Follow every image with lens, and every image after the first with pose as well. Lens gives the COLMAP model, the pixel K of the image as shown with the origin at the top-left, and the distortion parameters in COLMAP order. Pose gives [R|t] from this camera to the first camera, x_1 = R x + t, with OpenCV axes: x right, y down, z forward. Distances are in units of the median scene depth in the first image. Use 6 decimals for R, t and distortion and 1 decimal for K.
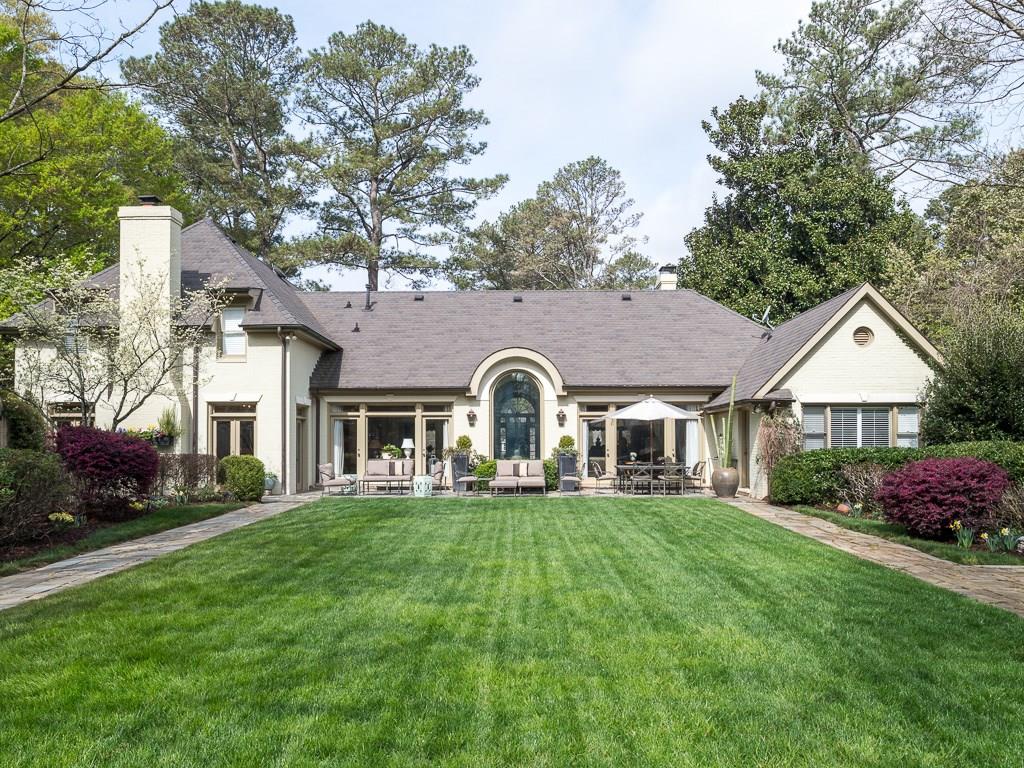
lens RADIAL K [[830.4, 0, 512.0], [0, 830.4, 384.0], [0, 0, 1]] dist [-0.002045, -0.001675]
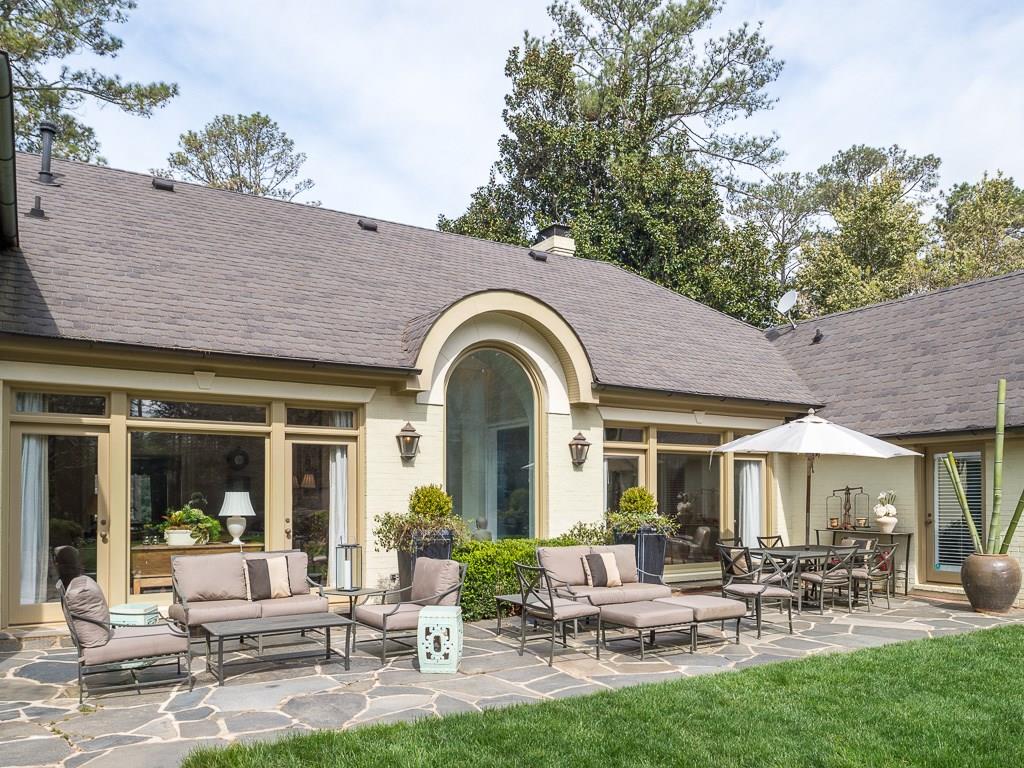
lens RADIAL K [[798.0, 0, 511.7], [0, 798.0, 482.7], [0, 0, 1]] dist [-0.016324, -0.007390]
pose [[0.844490, 0.011007, 0.535458, -0.218732], [-0.042102, 0.998059, 0.045884, 0.039028], [-0.533914, -0.061292, 0.843314, 0.618652]]
